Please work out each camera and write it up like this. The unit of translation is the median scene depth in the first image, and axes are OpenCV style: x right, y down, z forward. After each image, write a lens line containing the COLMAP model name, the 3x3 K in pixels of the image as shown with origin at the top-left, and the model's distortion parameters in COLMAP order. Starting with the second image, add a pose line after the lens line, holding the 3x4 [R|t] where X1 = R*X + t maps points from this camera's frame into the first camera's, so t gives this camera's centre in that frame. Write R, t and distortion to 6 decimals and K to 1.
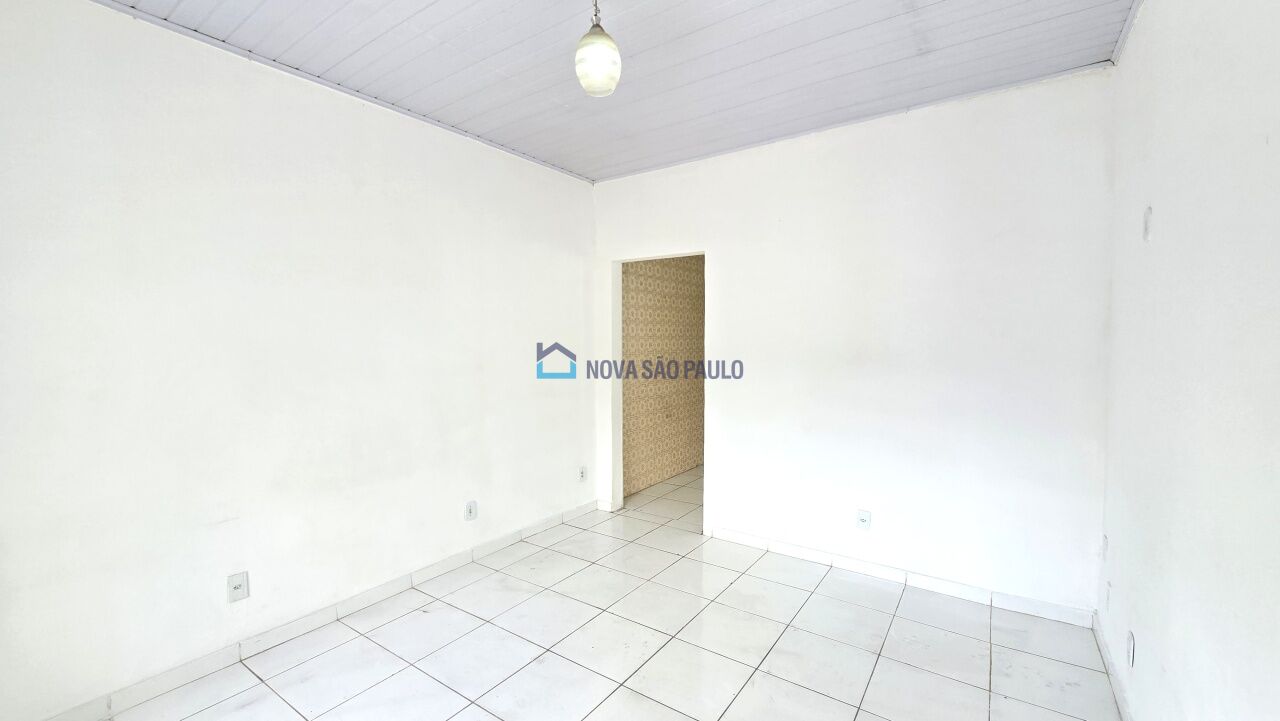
lens RADIAL K [[522.4, 0, 639.9], [0, 522.4, 356.3], [0, 0, 1]] dist [-0.000335, 0.000062]
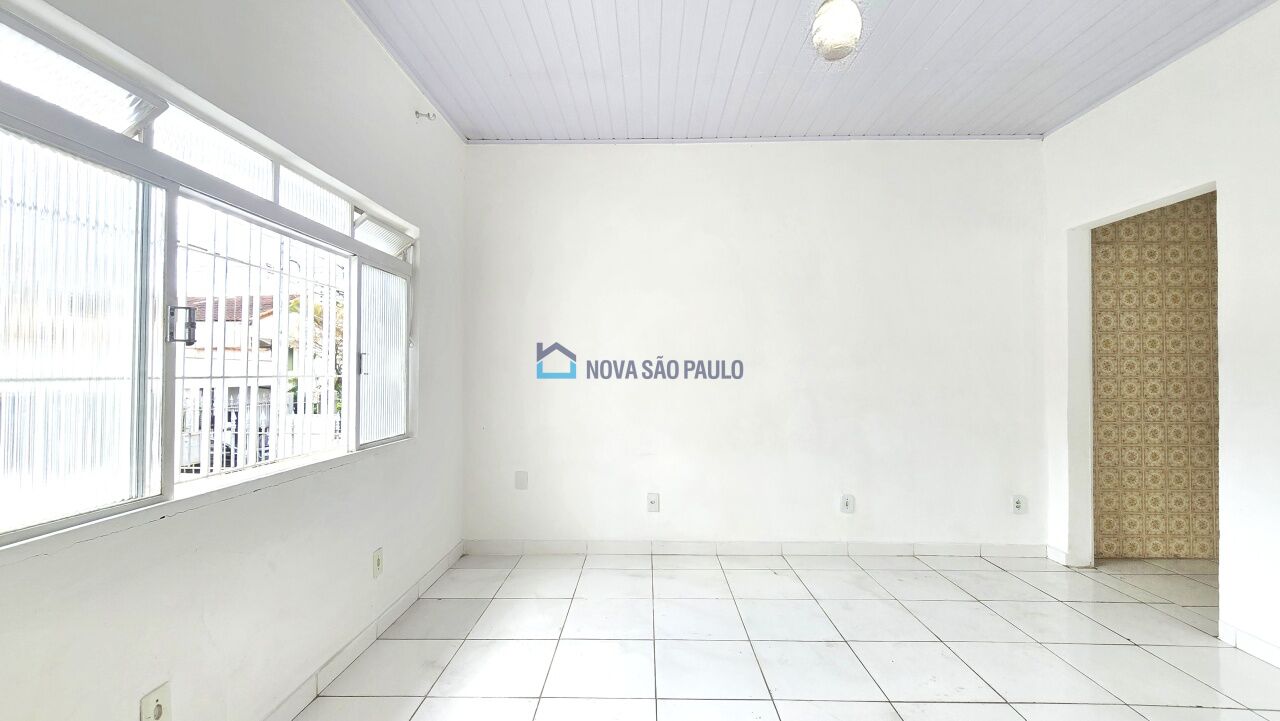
lens RADIAL K [[522.4, 0, 641.8], [0, 522.4, 360.2], [0, 0, 1]] dist [-0.000335, 0.000062]
pose [[0.557458, -0.016823, -0.830035, 0.262733], [-0.030309, 0.998716, -0.040597, 0.064526], [0.829652, 0.047789, 0.556232, 0.088796]]
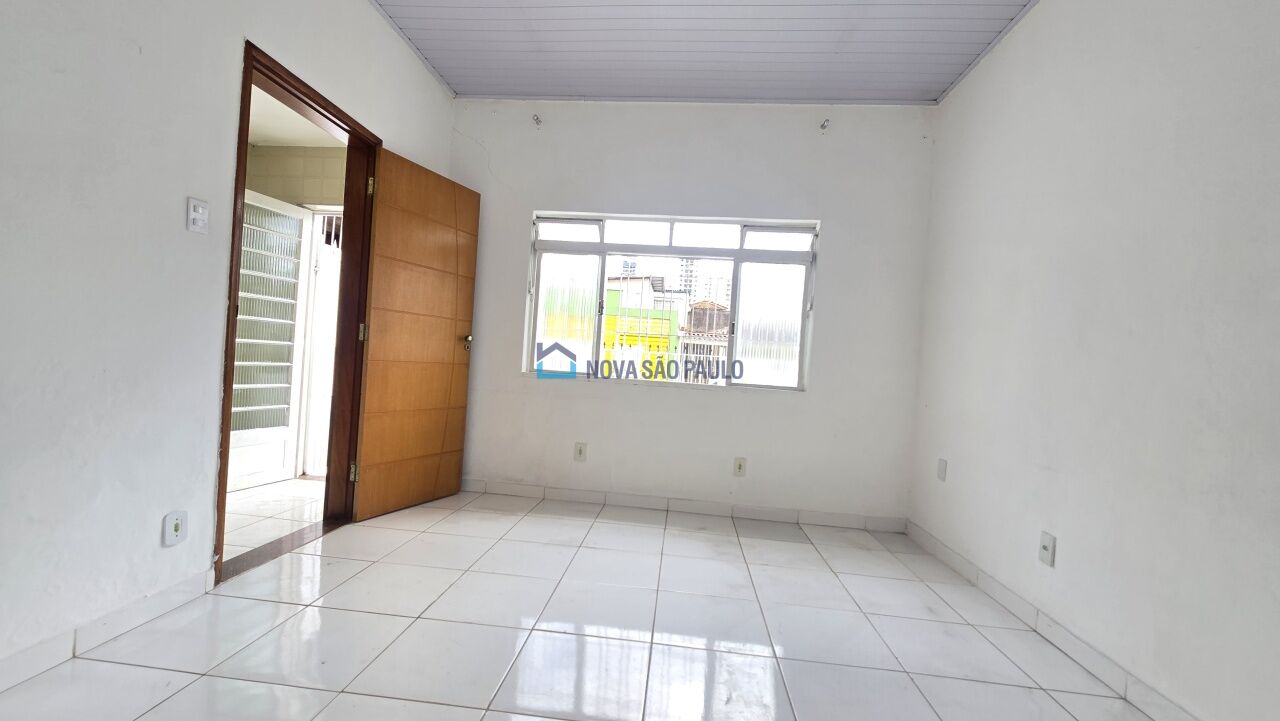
lens RADIAL K [[522.4, 0, 632.5], [0, 522.4, 364.8], [0, 0, 1]] dist [-0.000335, 0.000062]
pose [[-0.871906, -0.054791, -0.486597, 0.173583], [-0.081163, 0.996146, 0.033265, 0.098887], [0.482899, 0.068497, -0.872993, 0.865221]]
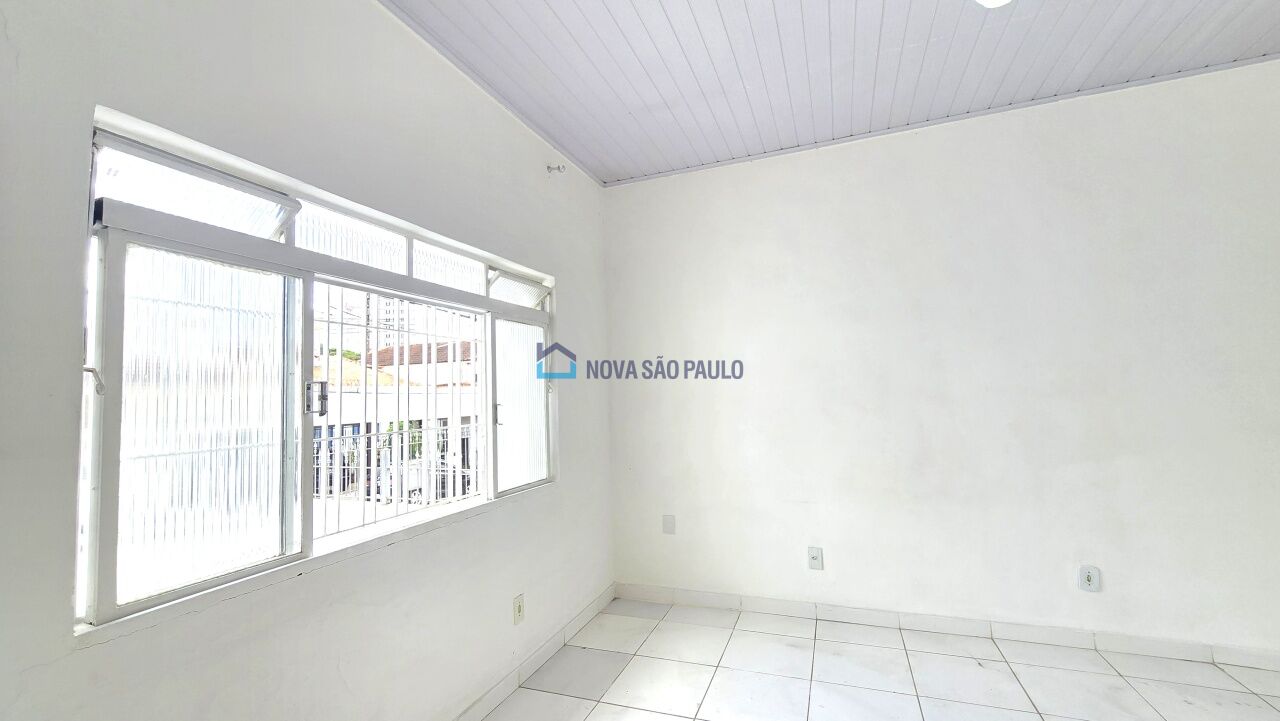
lens RADIAL K [[522.4, 0, 643.0], [0, 522.4, 362.3], [0, 0, 1]] dist [-0.000335, 0.000062]
pose [[0.241344, -0.068667, -0.968007, 0.237587], [-0.000331, 0.997488, -0.070841, 0.035679], [0.970440, 0.017418, 0.240714, 0.173424]]
